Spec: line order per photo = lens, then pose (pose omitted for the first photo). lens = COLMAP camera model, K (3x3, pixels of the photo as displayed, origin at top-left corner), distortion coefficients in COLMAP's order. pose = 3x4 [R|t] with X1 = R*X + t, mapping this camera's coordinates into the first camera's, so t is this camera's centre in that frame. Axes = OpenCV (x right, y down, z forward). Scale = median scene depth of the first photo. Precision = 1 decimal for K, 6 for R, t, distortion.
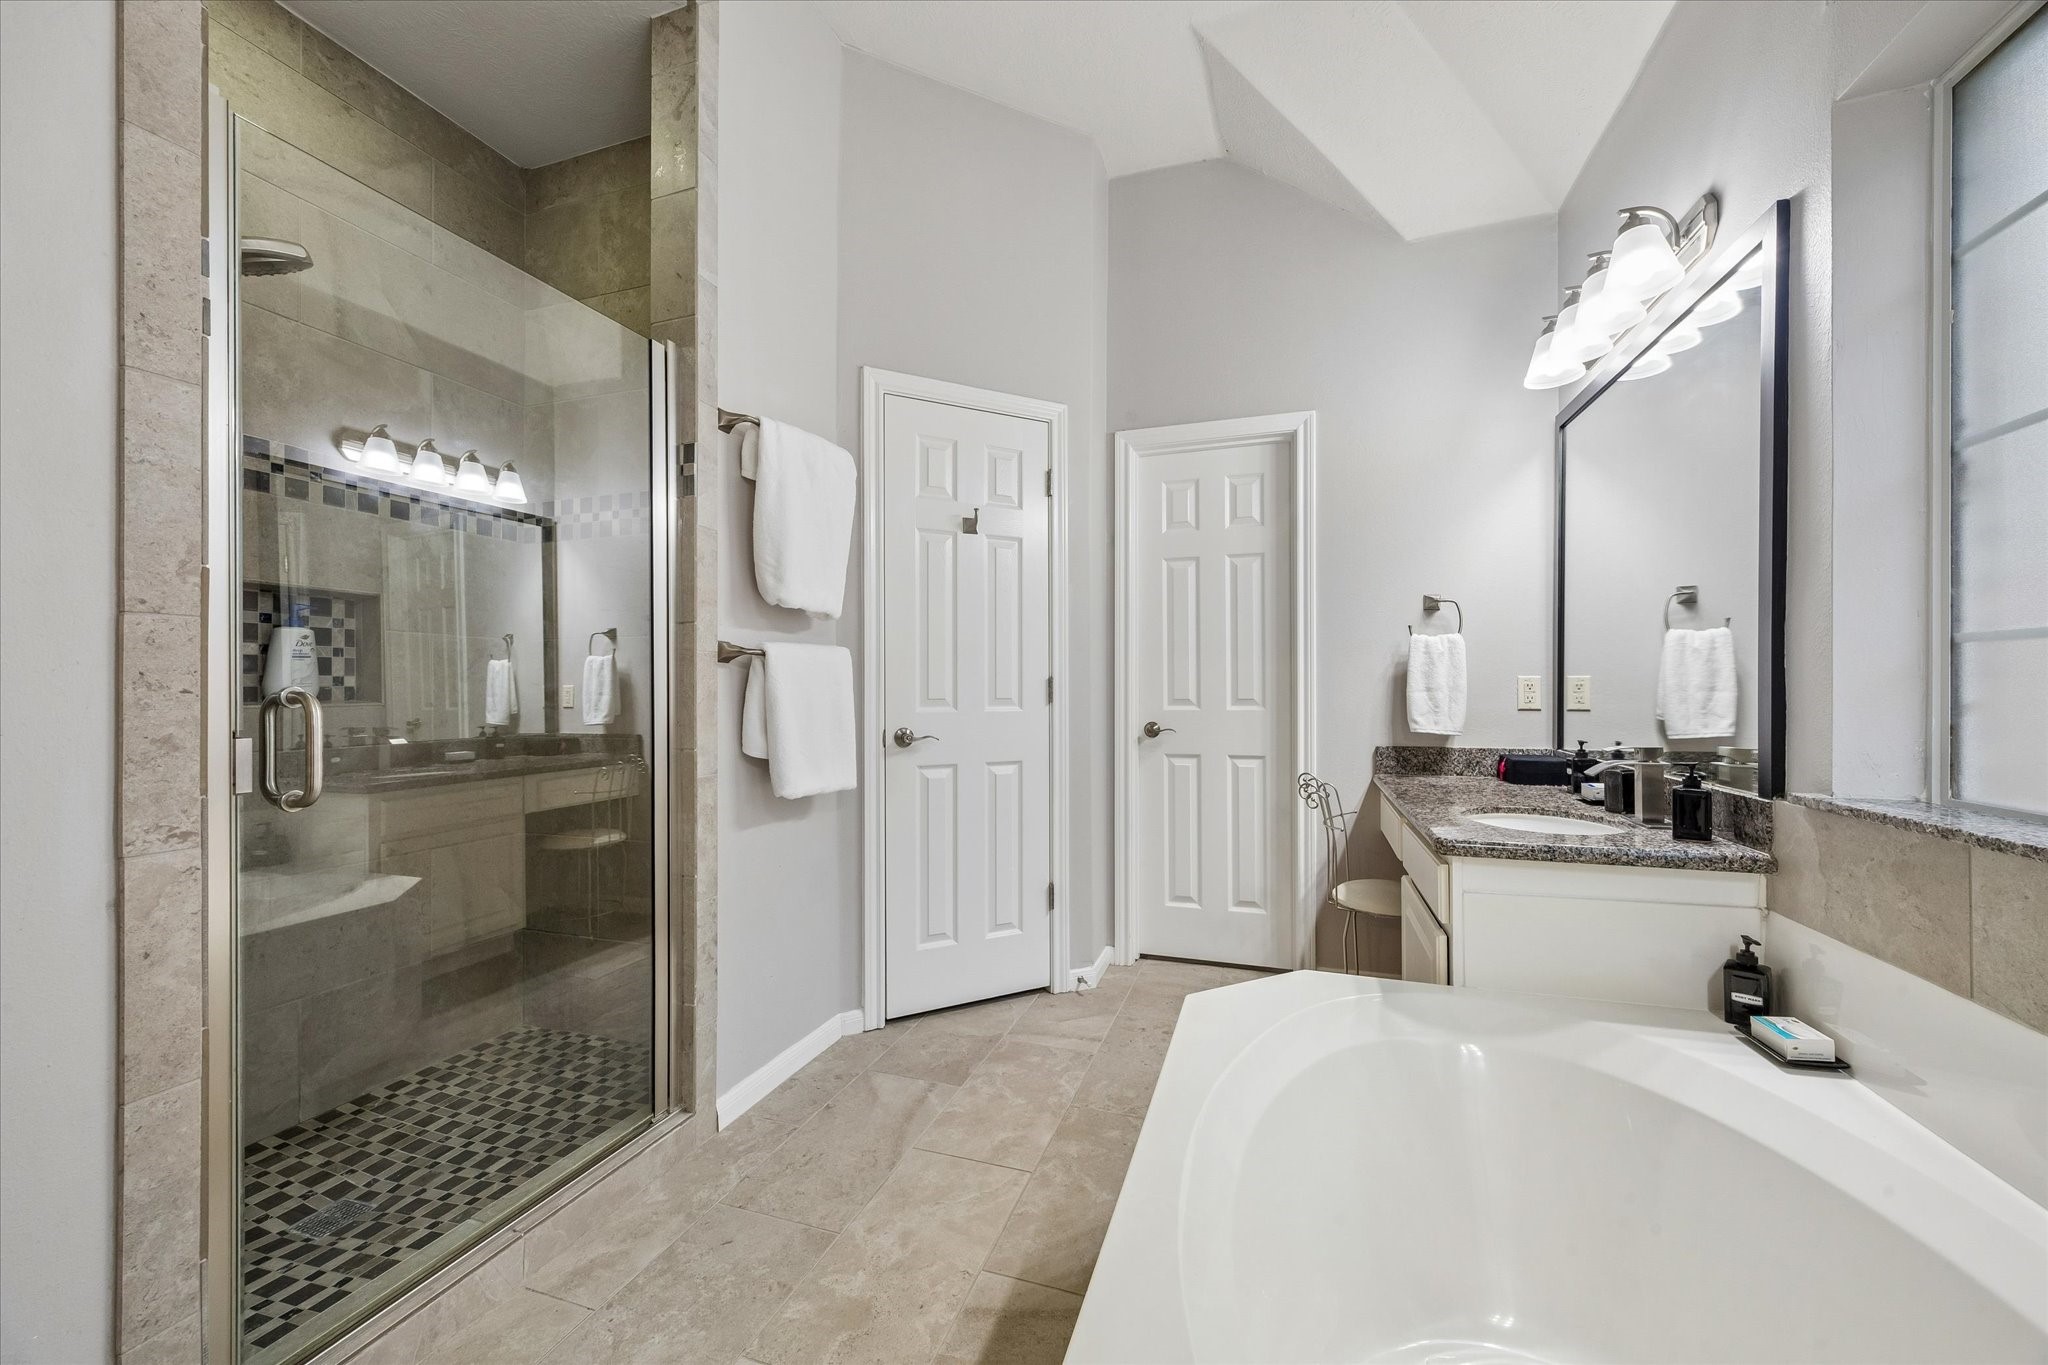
lens RADIAL K [[773.8, 0, 1041.3], [0, 773.8, 687.5], [0, 0, 1]] dist [0.002848, 0.000085]
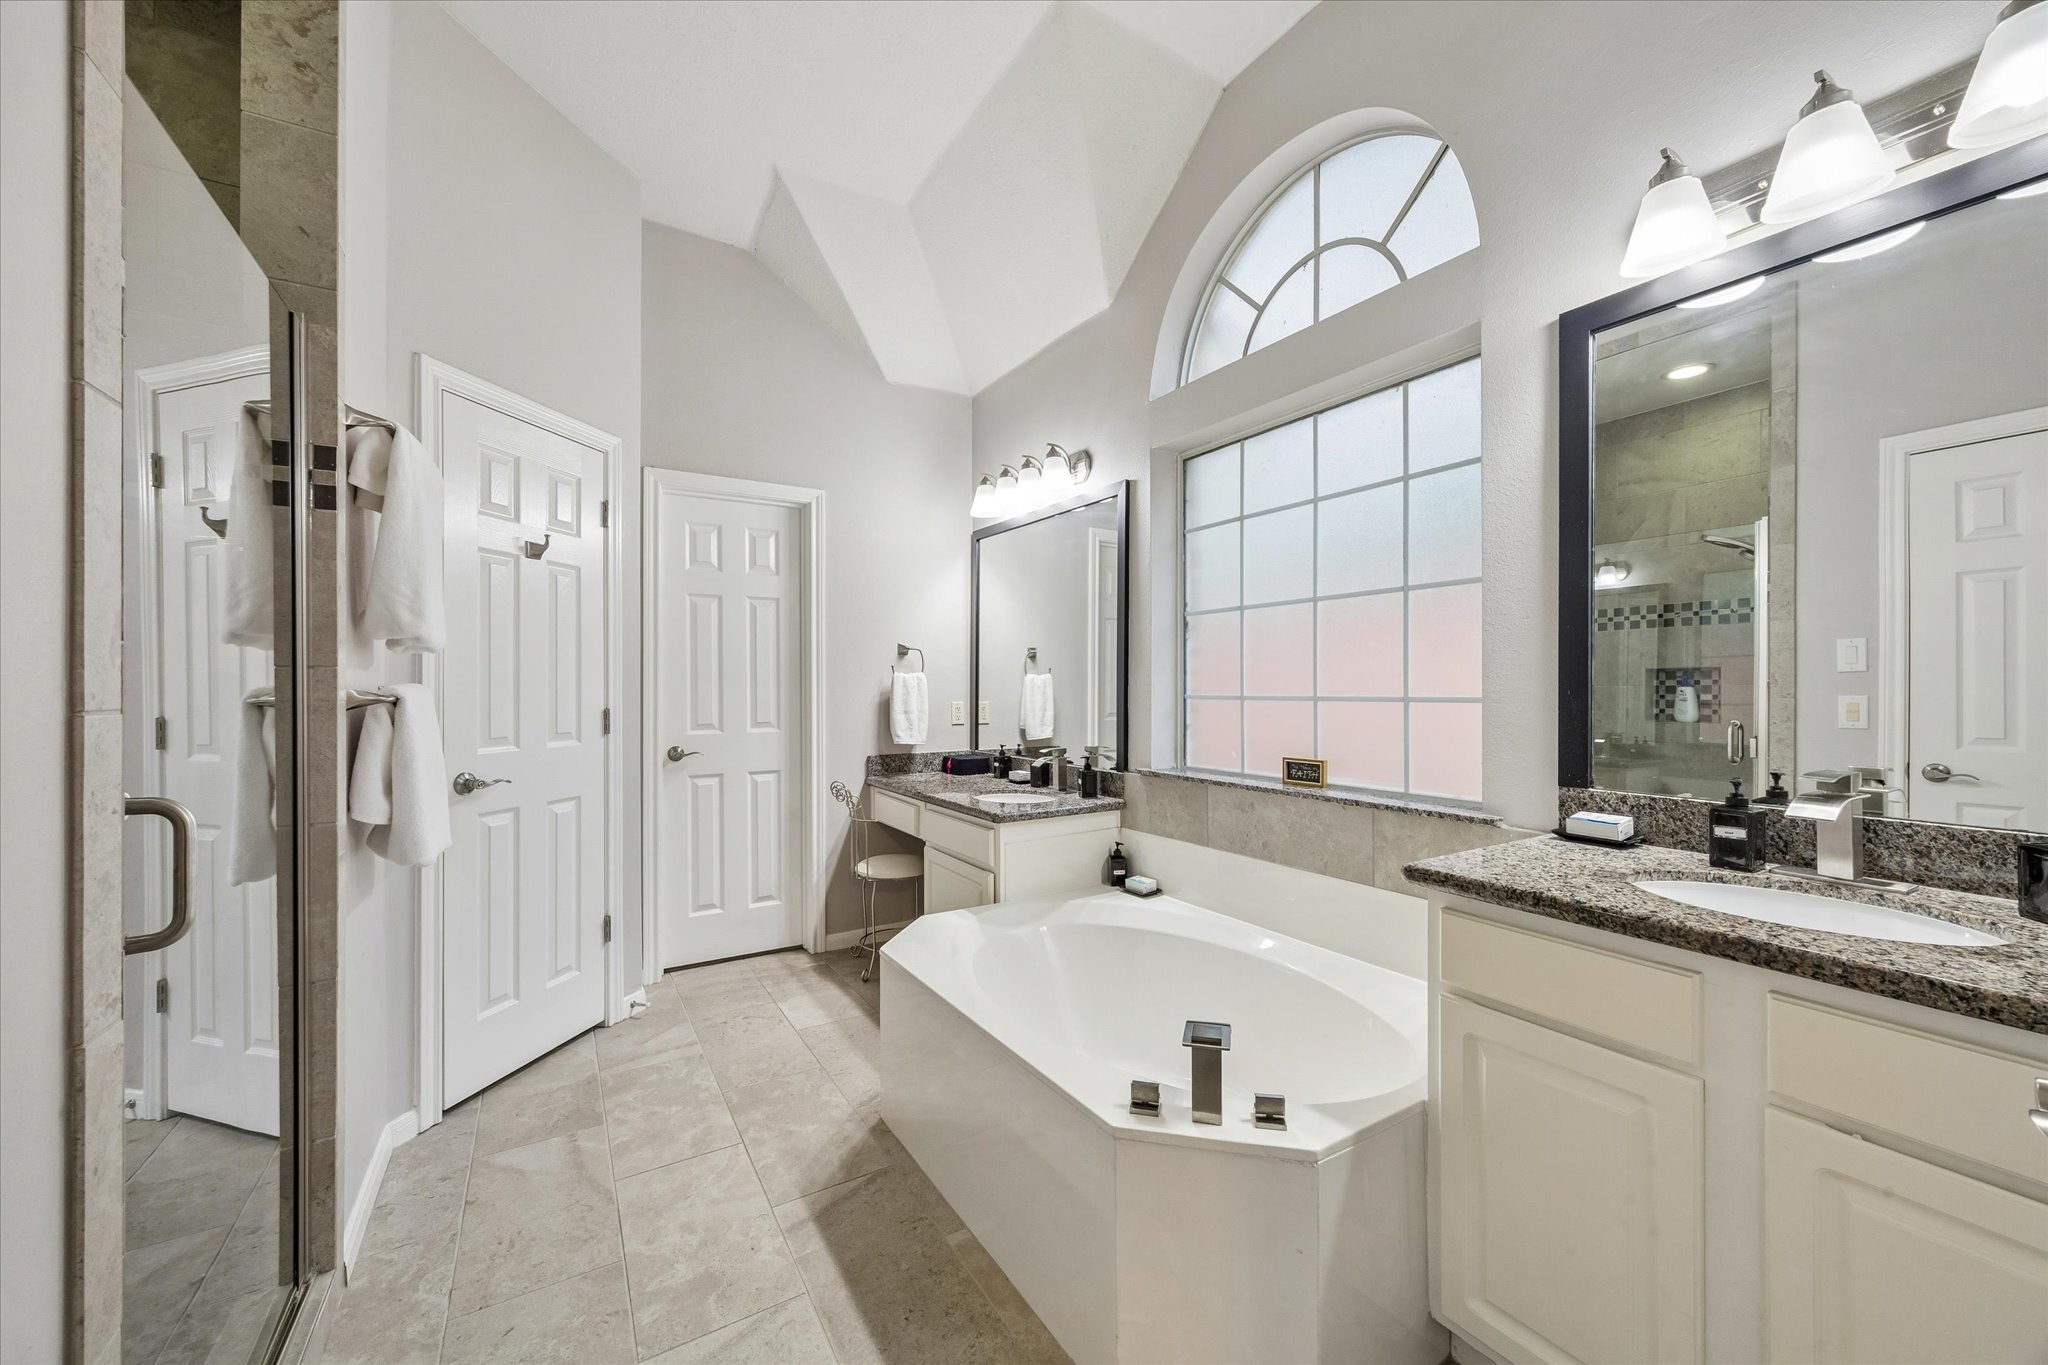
lens RADIAL K [[773.8, 0, 1033.4], [0, 773.8, 684.1], [0, 0, 1]] dist [0.002848, 0.000085]
pose [[0.638931, 0.003597, 0.769256, -0.409878], [-0.000491, 0.999991, -0.004268, -0.041739], [-0.769264, 0.002349, 0.638927, -0.059524]]
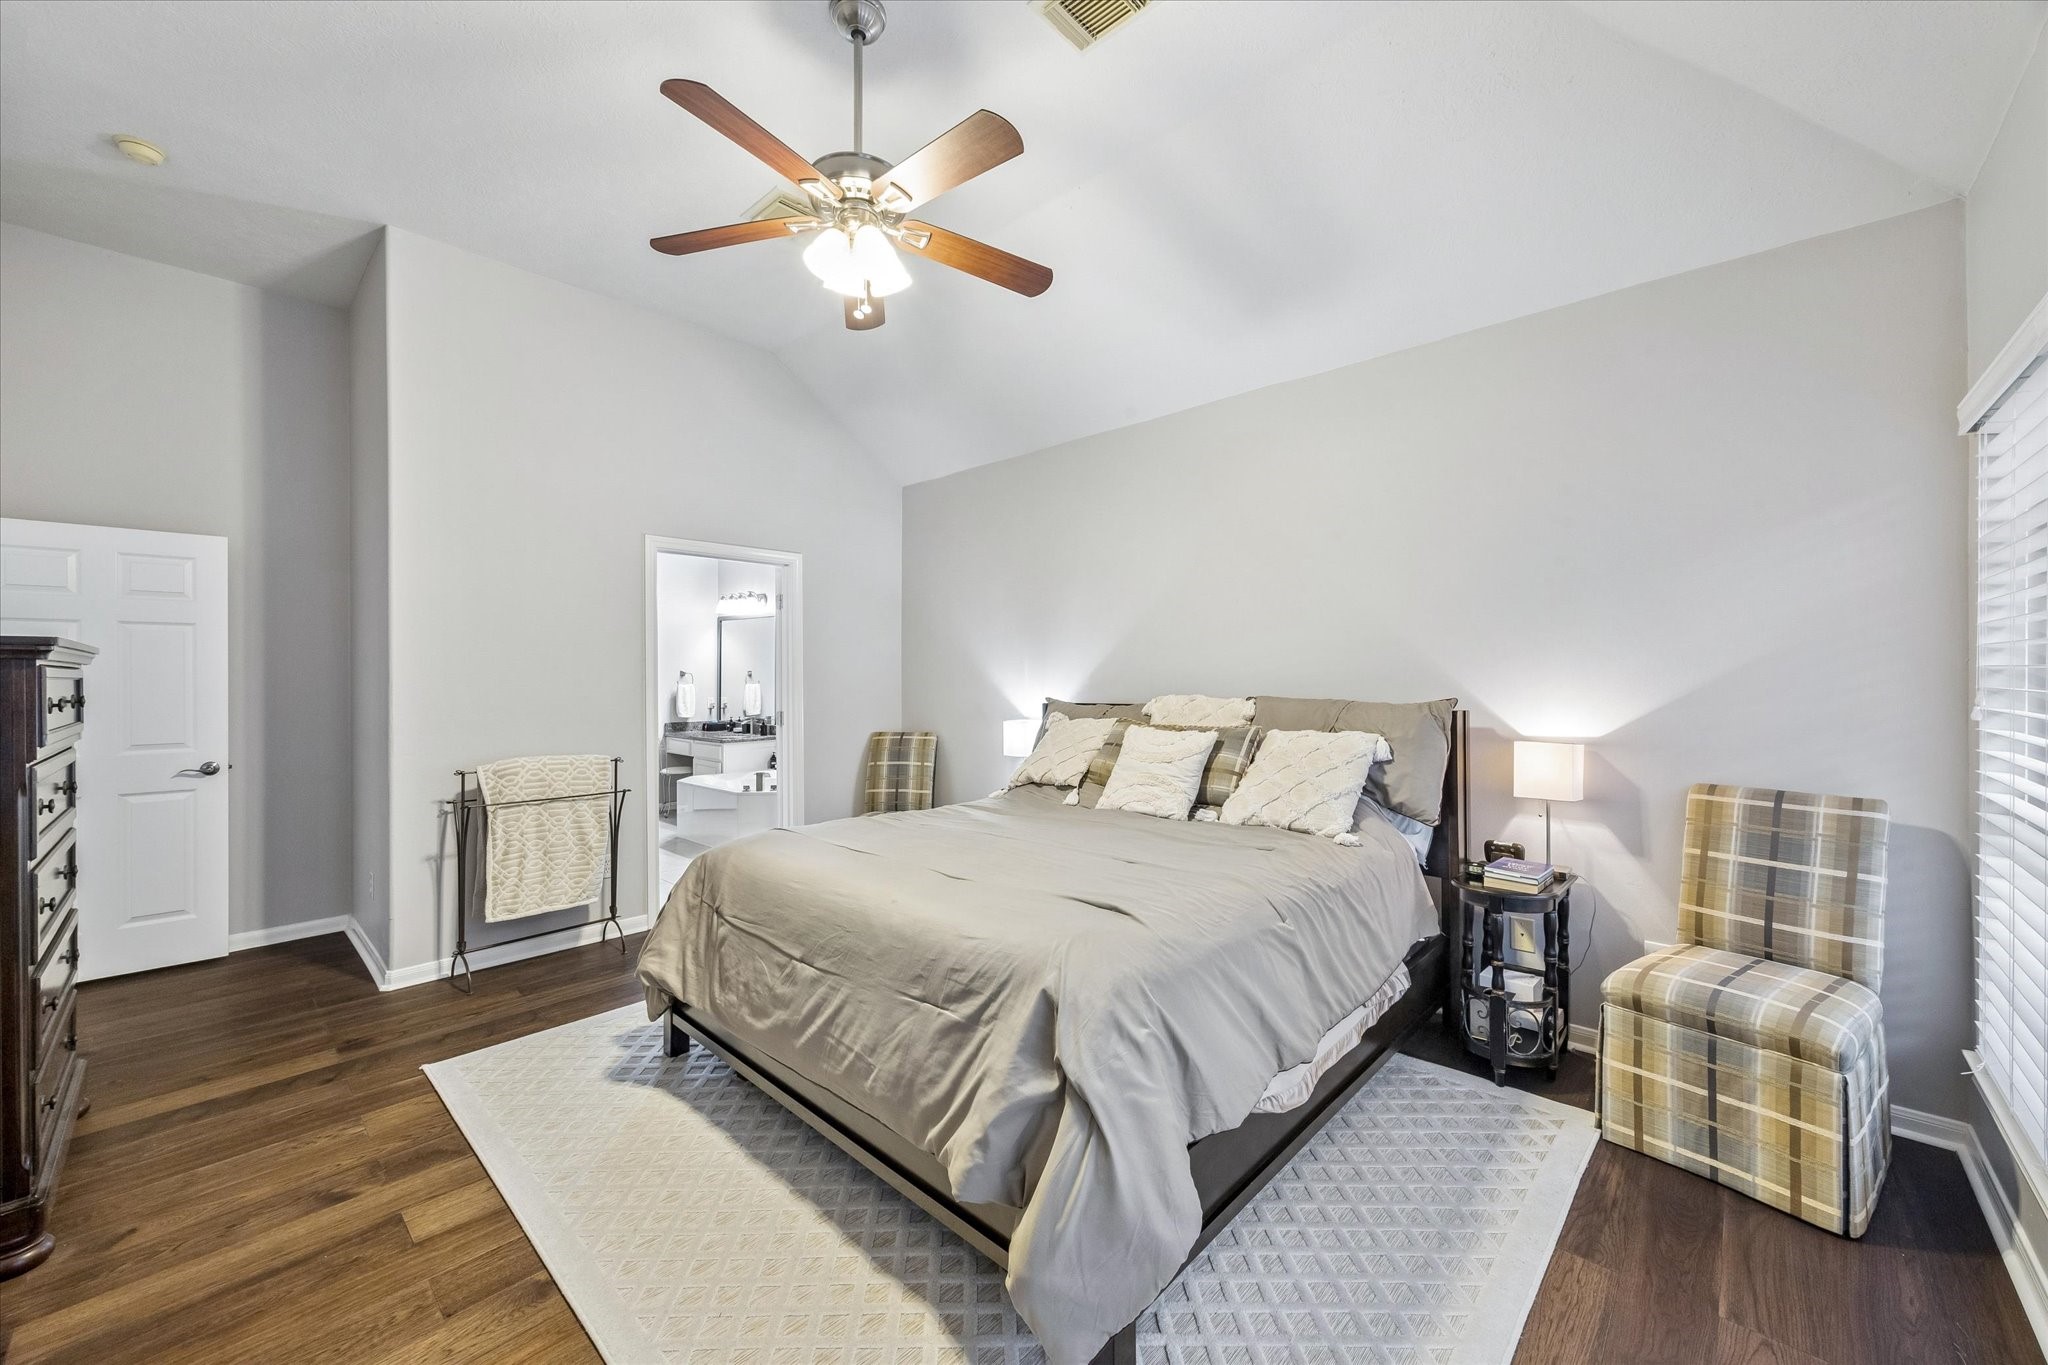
lens RADIAL K [[773.8, 0, 1017.3], [0, 773.8, 680.6], [0, 0, 1]] dist [0.002848, 0.000085]
pose [[0.428082, -0.000227, 0.903740, -1.638622], [-0.001290, 0.999999, 0.000863, -0.087025], [-0.903739, -0.001535, 0.428081, -1.436681]]
